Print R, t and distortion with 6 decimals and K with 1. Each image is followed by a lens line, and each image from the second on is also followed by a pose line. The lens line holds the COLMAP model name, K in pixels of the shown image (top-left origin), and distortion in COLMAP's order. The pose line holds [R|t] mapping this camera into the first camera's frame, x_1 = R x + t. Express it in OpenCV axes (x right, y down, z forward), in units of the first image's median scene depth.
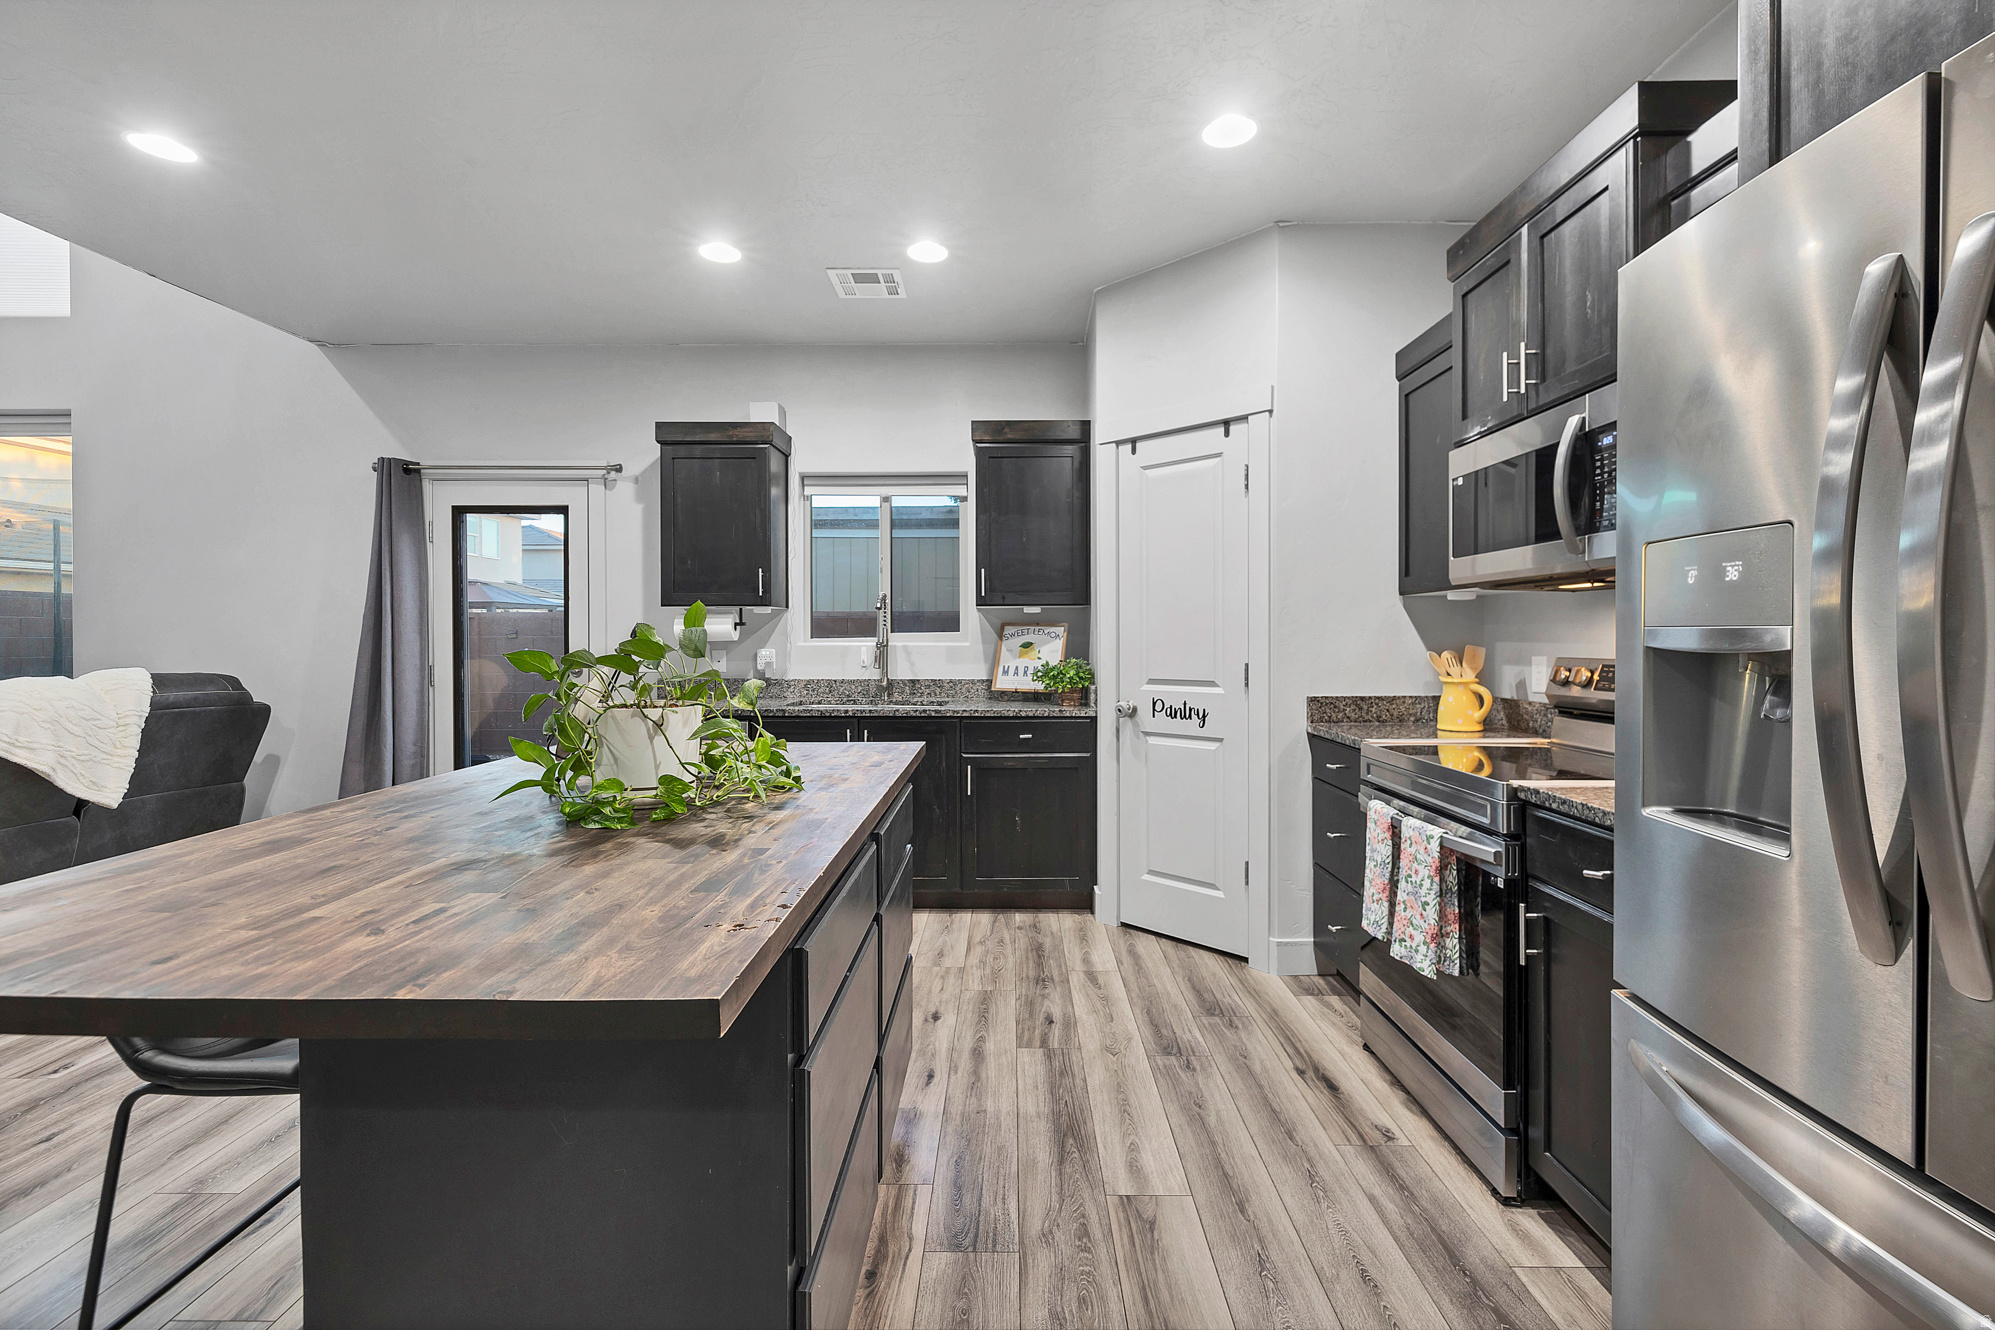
lens RADIAL K [[942.2, 0, 1029.8], [0, 942.2, 642.2], [0, 0, 1]] dist [0.006385, -0.000121]
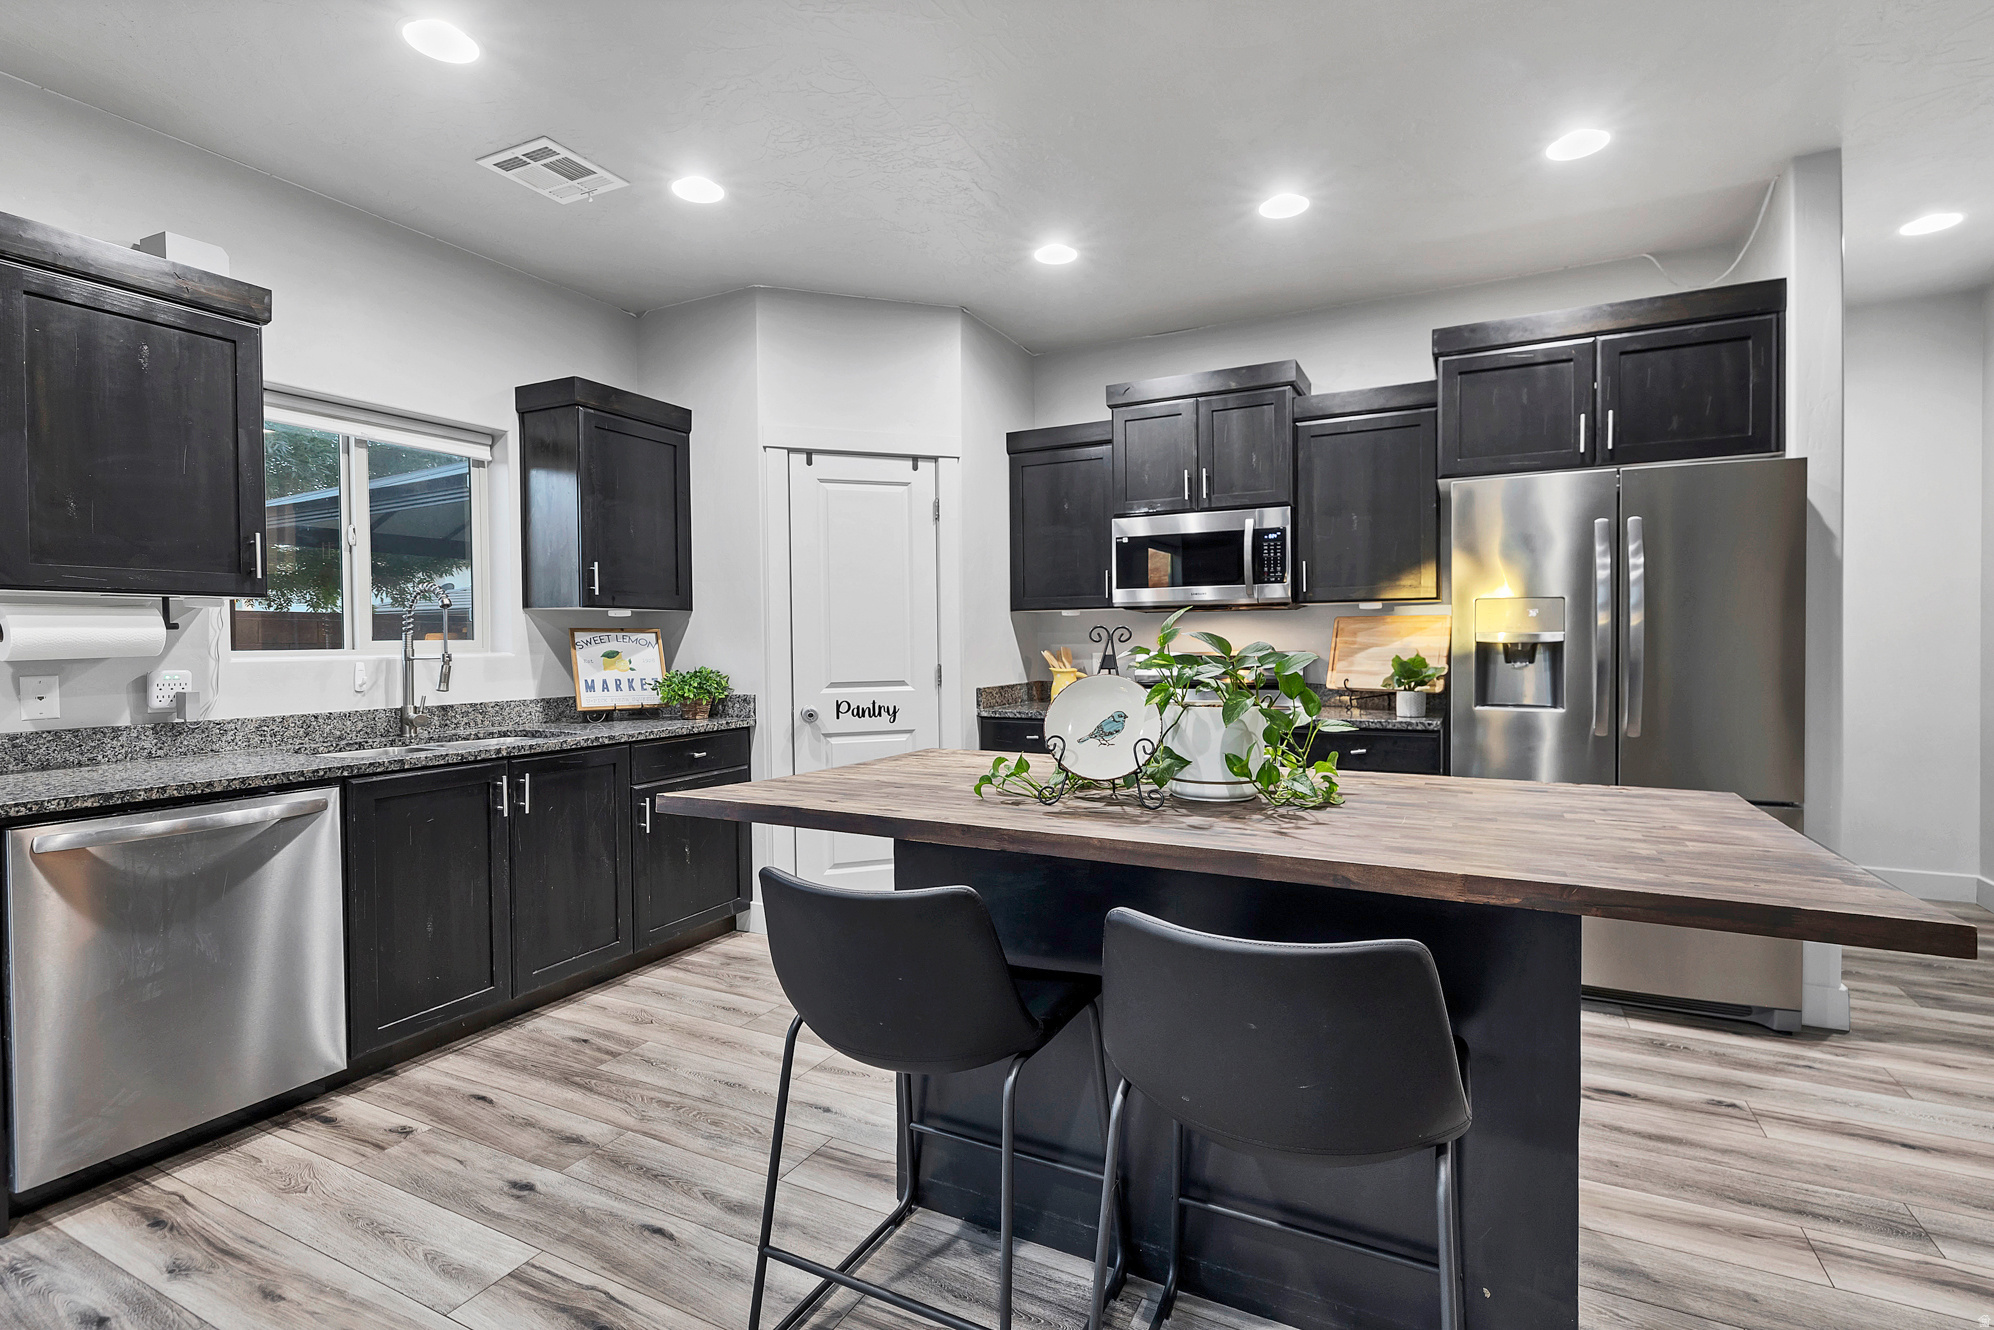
lens RADIAL K [[875.1, 0, 1046.1], [0, 875.1, 646.3], [0, 0, 1]] dist [0.003461, 0.000600]
pose [[0.426928, -0.010355, 0.904226, -0.673788], [0.013972, 0.999891, 0.004854, -0.003194], [-0.904178, 0.010561, 0.427026, 0.376762]]
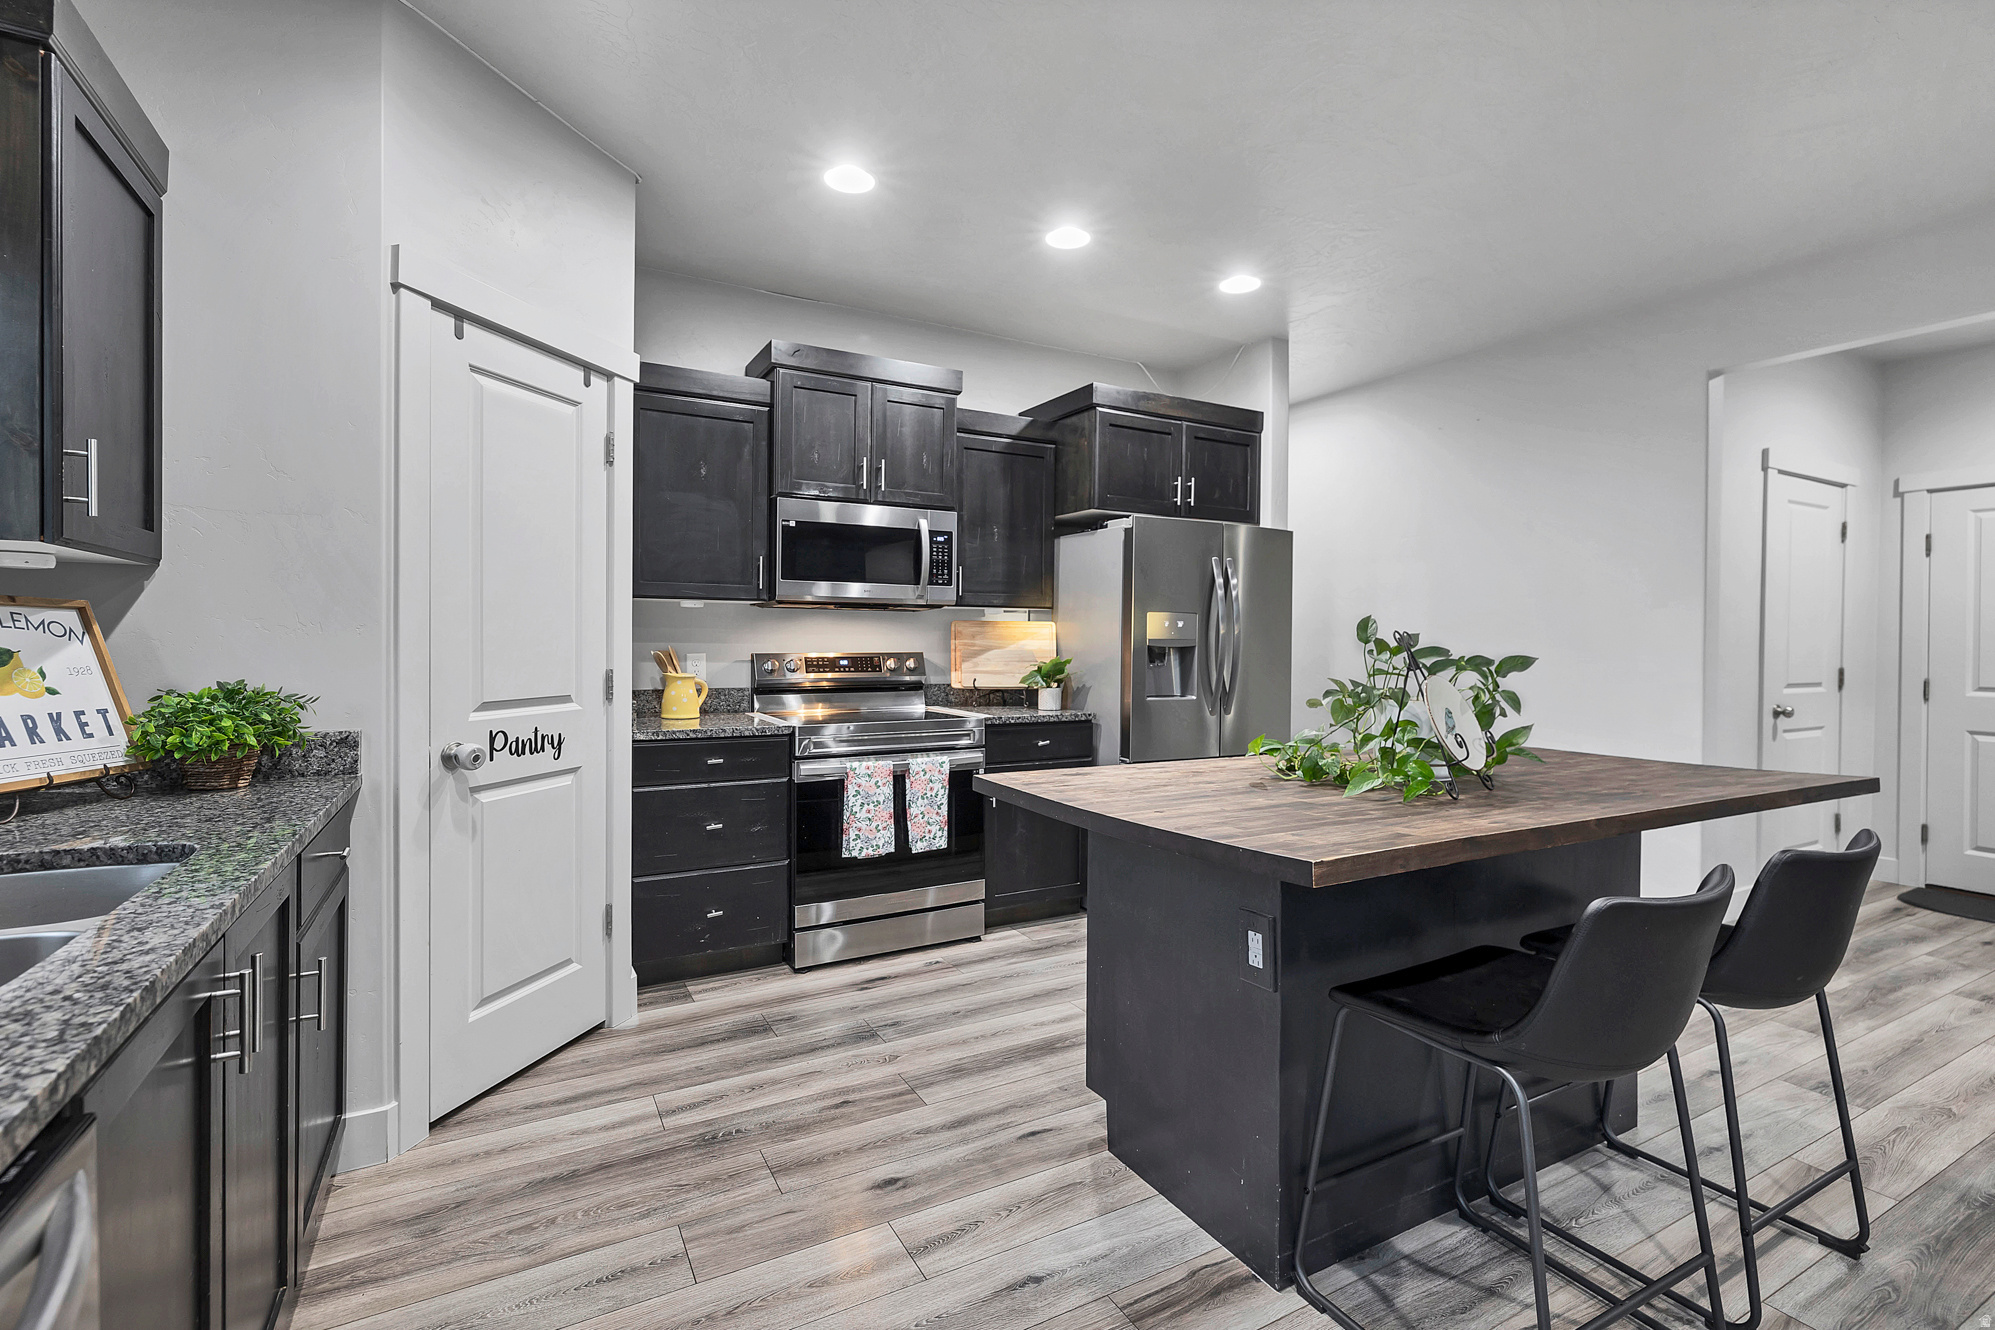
lens RADIAL K [[875.5, 0, 954.6], [0, 875.5, 643.7], [0, 0, 1]] dist [0.003461, 0.000600]
pose [[-0.457773, -0.006911, 0.889042, -0.567206], [-0.002224, 0.999976, 0.006629, -0.006076], [-0.889066, 0.001057, -0.457777, 1.017755]]
